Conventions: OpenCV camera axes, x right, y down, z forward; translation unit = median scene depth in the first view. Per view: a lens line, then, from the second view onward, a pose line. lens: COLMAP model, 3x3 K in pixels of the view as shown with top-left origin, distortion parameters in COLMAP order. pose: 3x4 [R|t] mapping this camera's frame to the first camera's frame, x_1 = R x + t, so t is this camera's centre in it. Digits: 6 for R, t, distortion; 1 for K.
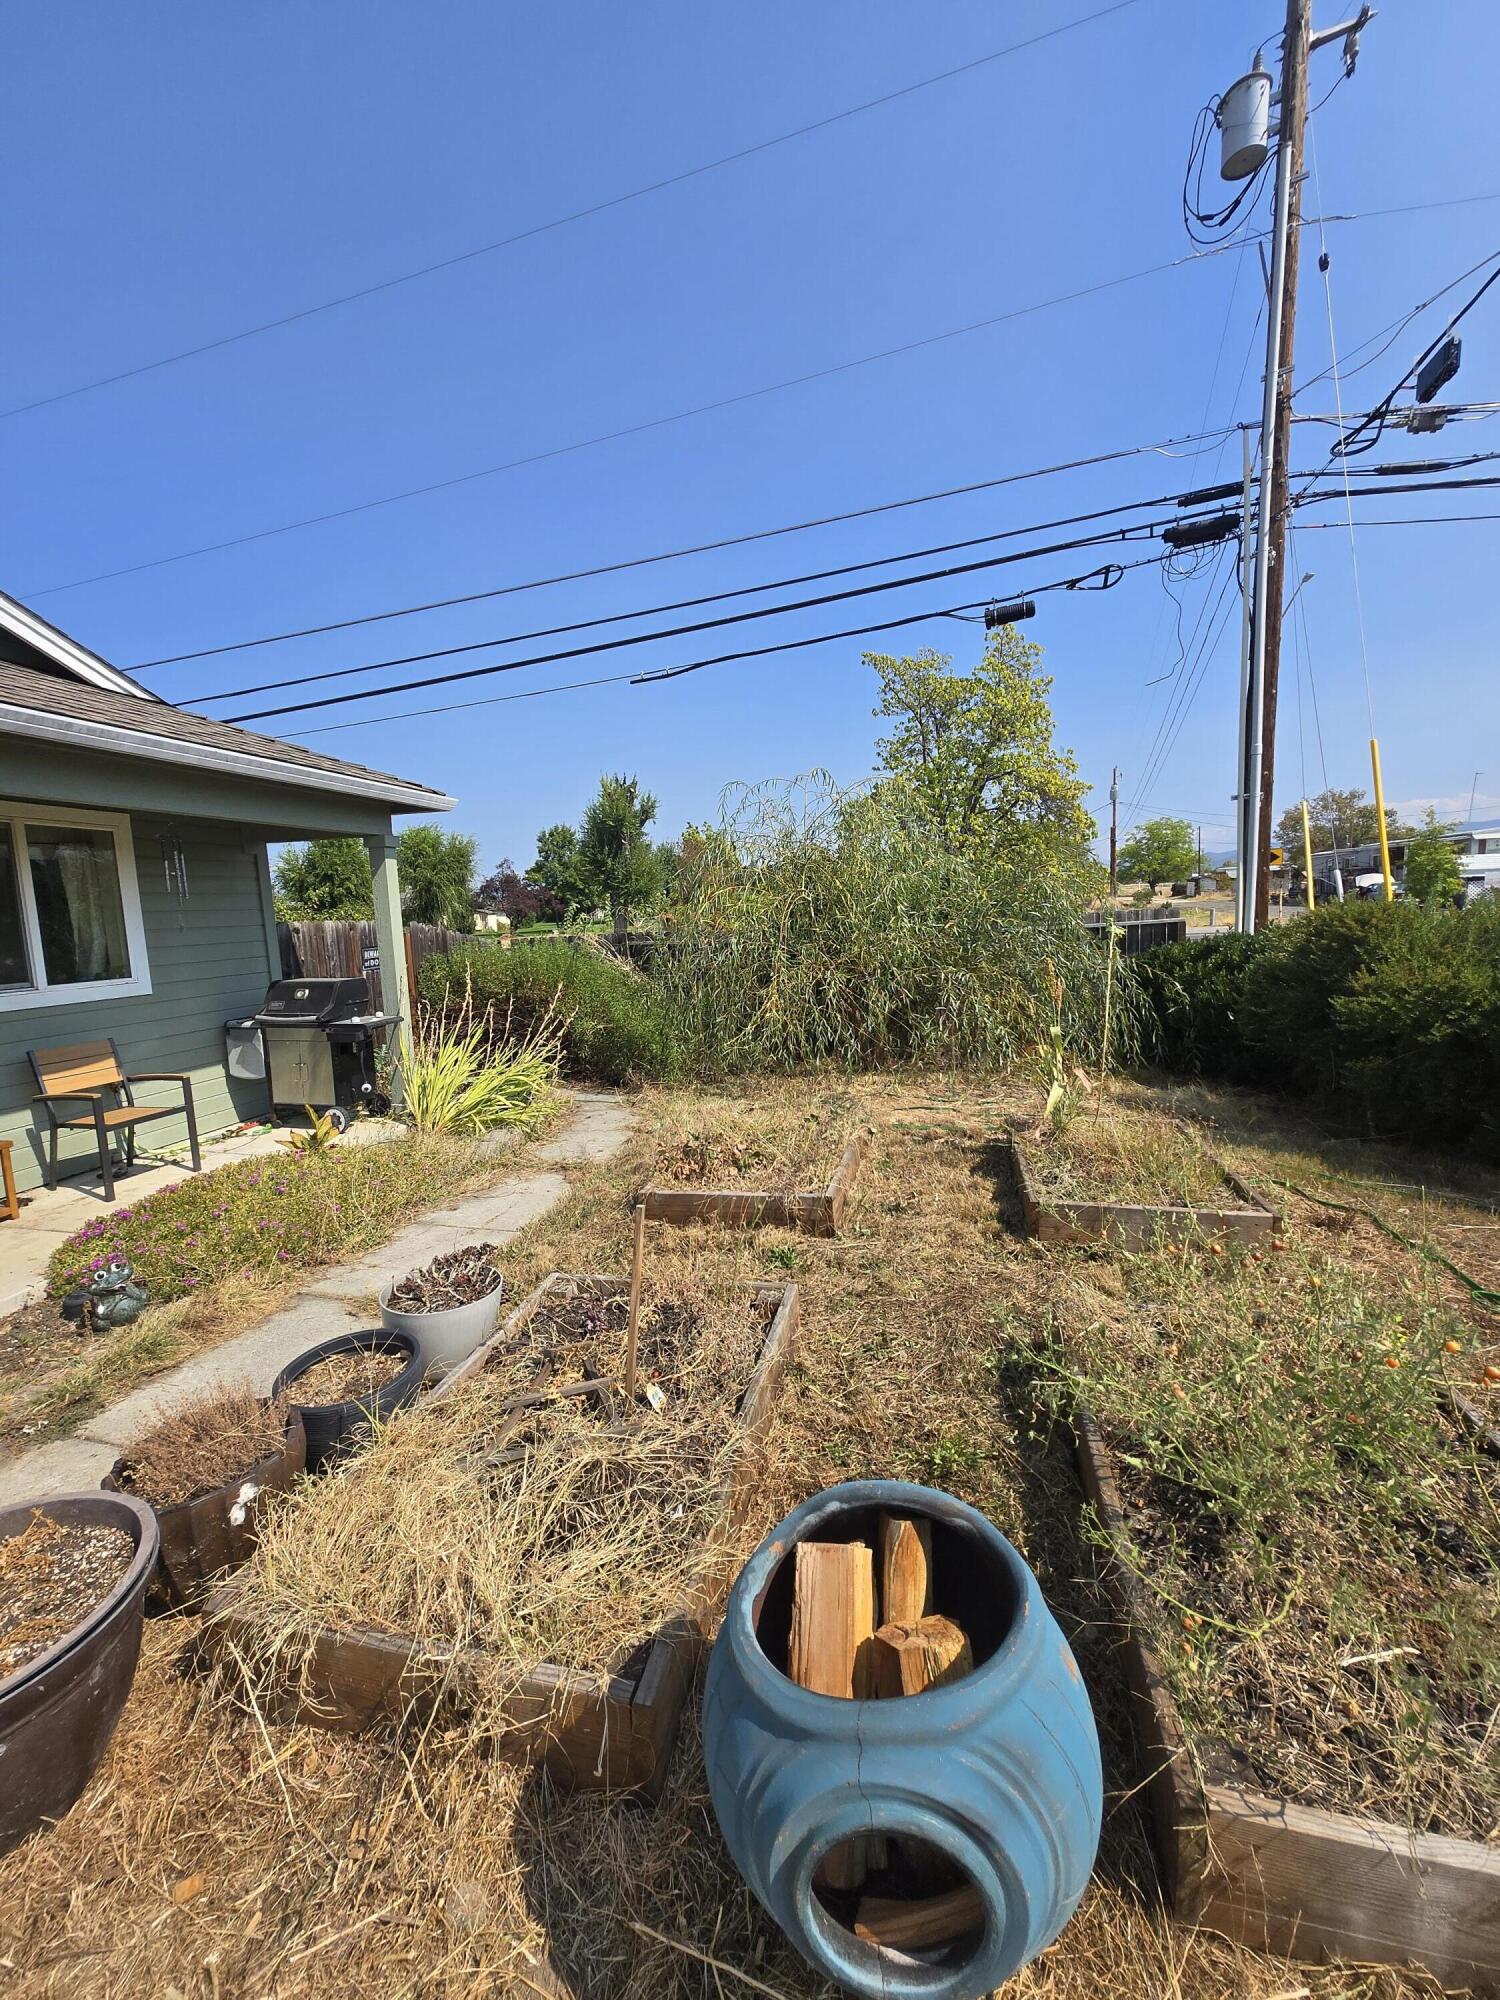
lens RADIAL K [[782.6, 0, 768.7], [0, 782.6, 993.1], [0, 0, 1]] dist [0.002380, -0.001823]
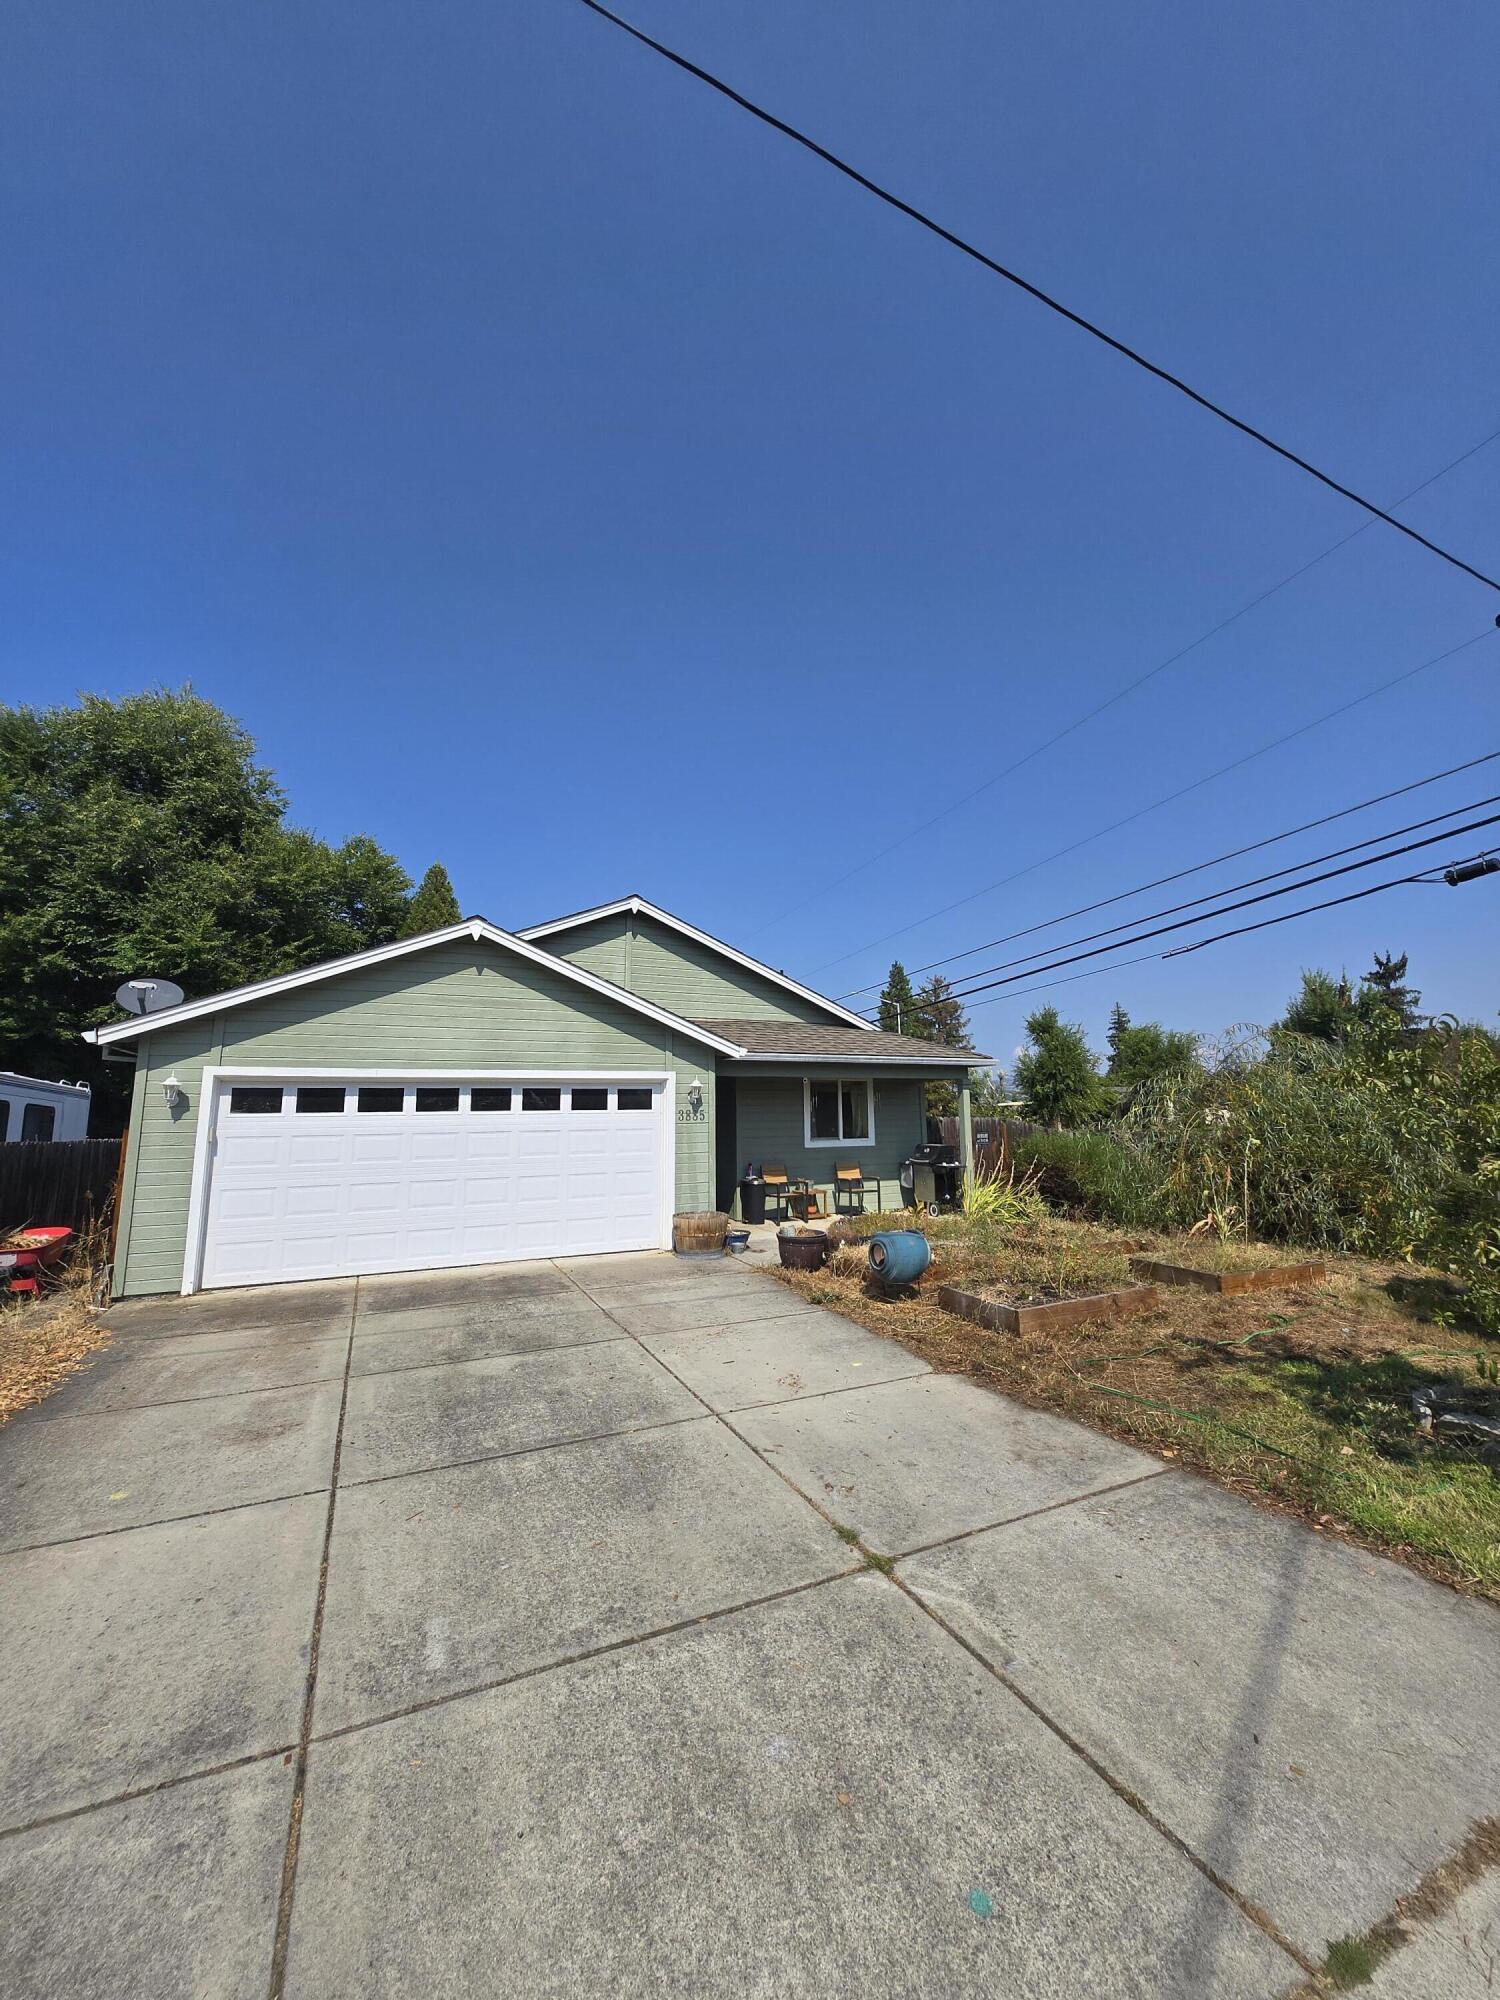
lens RADIAL K [[782.6, 0, 757.8], [0, 782.6, 995.6], [0, 0, 1]] dist [0.002380, -0.001823]
pose [[0.615487, -0.085428, -0.783503, 0.899198], [-0.101823, 0.977158, -0.186531, 0.034426], [0.781542, 0.194586, 0.592730, -0.789837]]
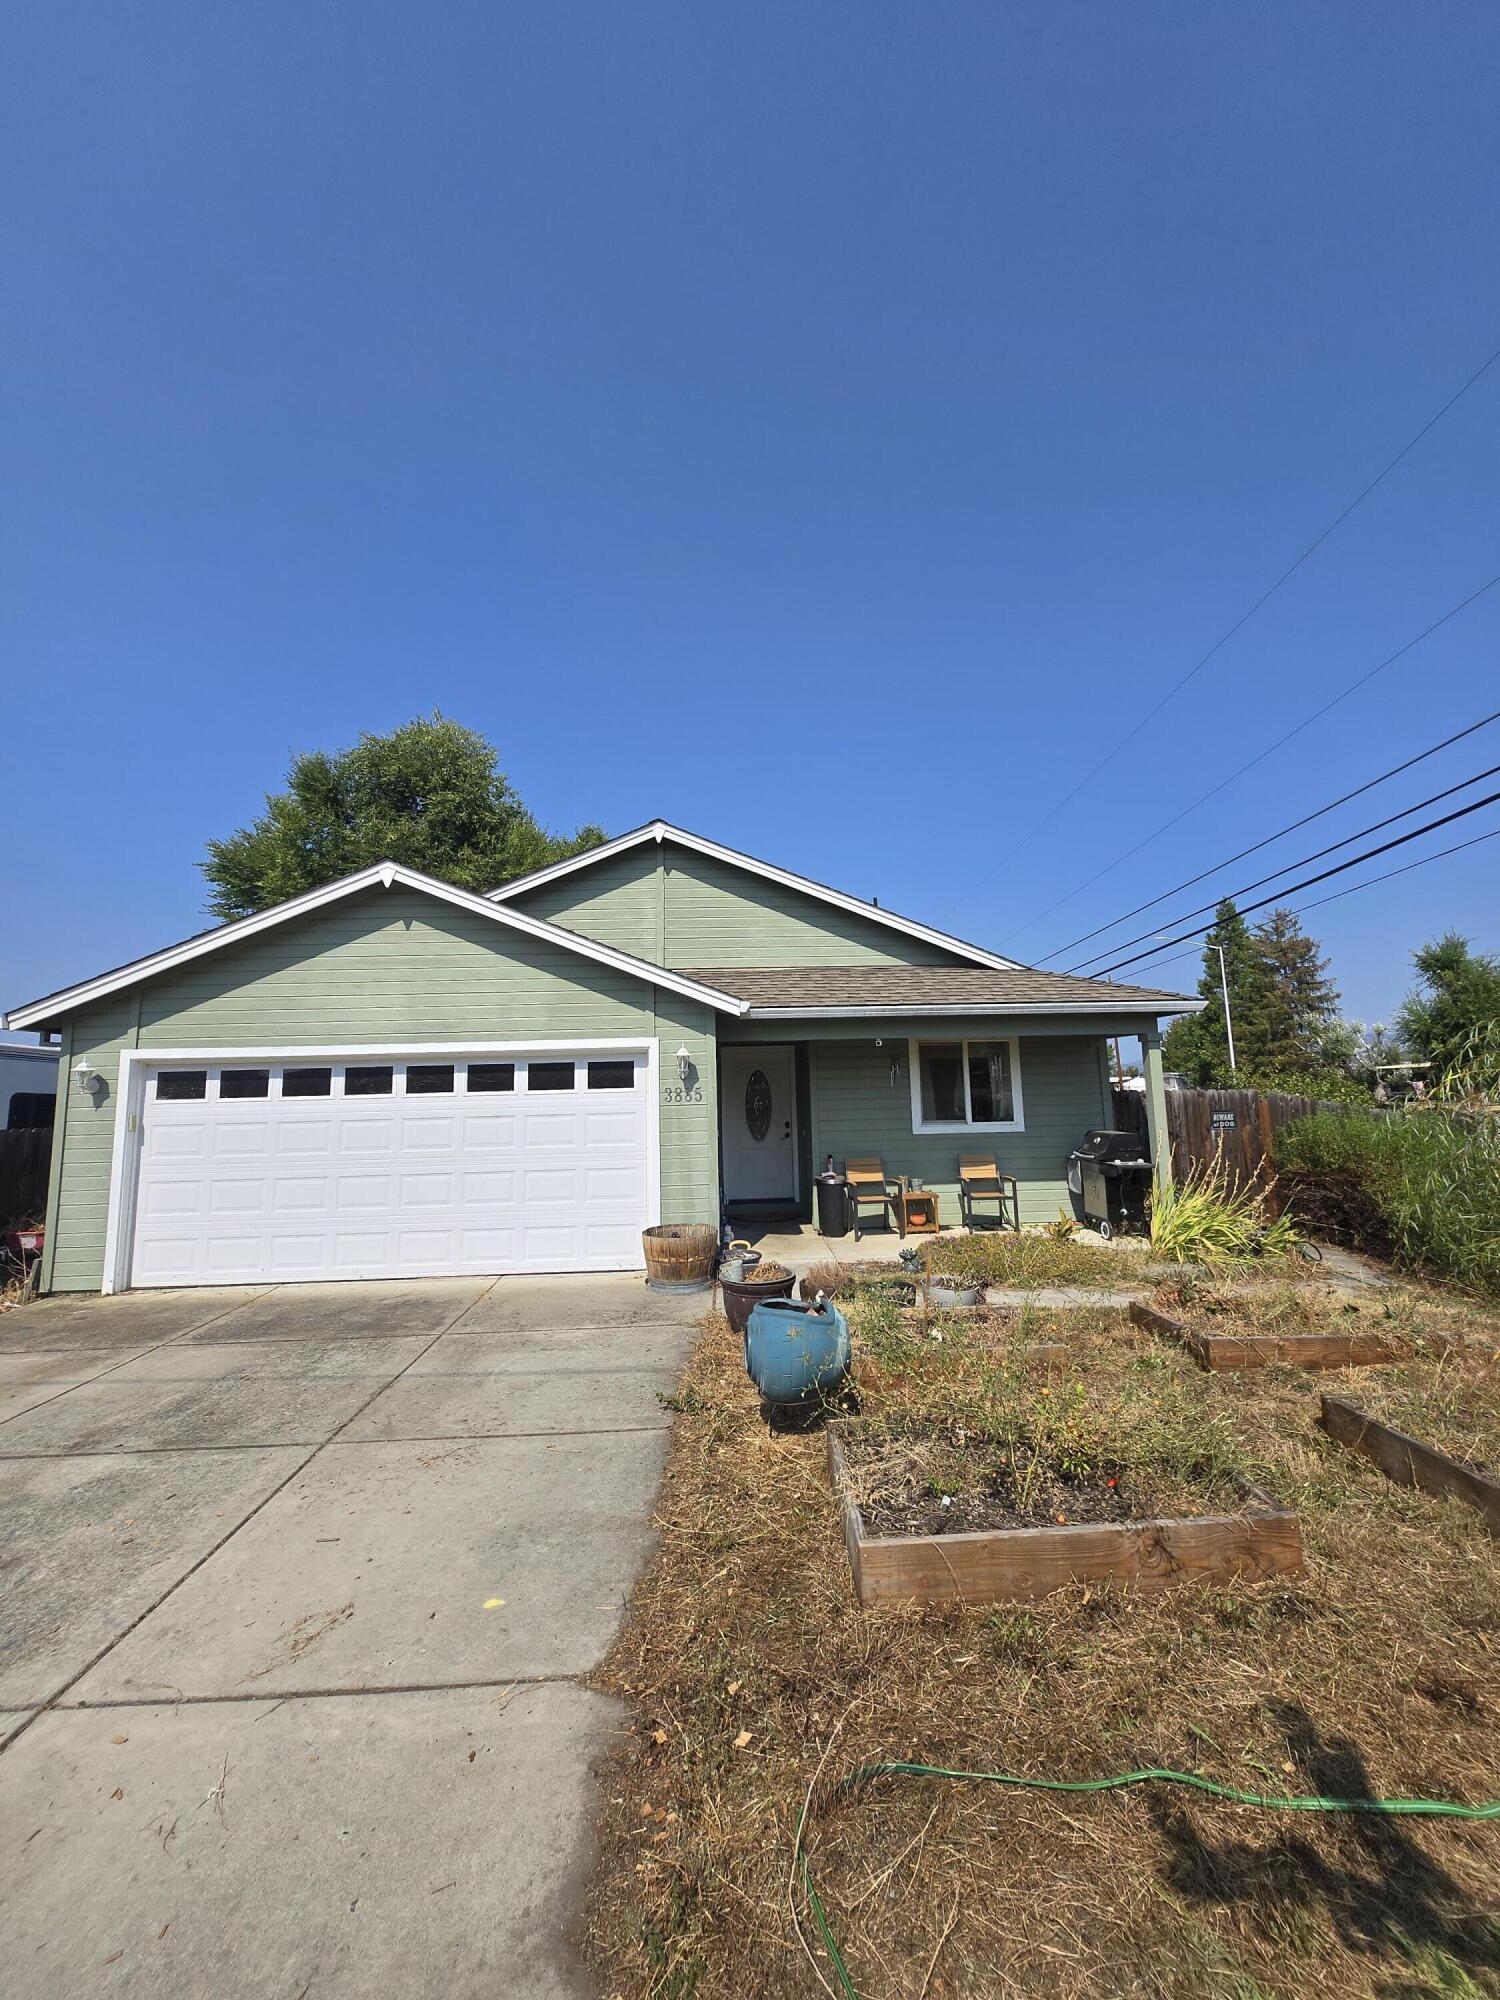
lens RADIAL K [[782.6, 0, 755.7], [0, 782.6, 995.0], [0, 0, 1]] dist [0.002380, -0.001823]
pose [[0.259273, -0.083880, -0.962155, 0.717036], [-0.095388, 0.989127, -0.111935, -0.045564], [0.961082, 0.120799, 0.248452, -0.044595]]
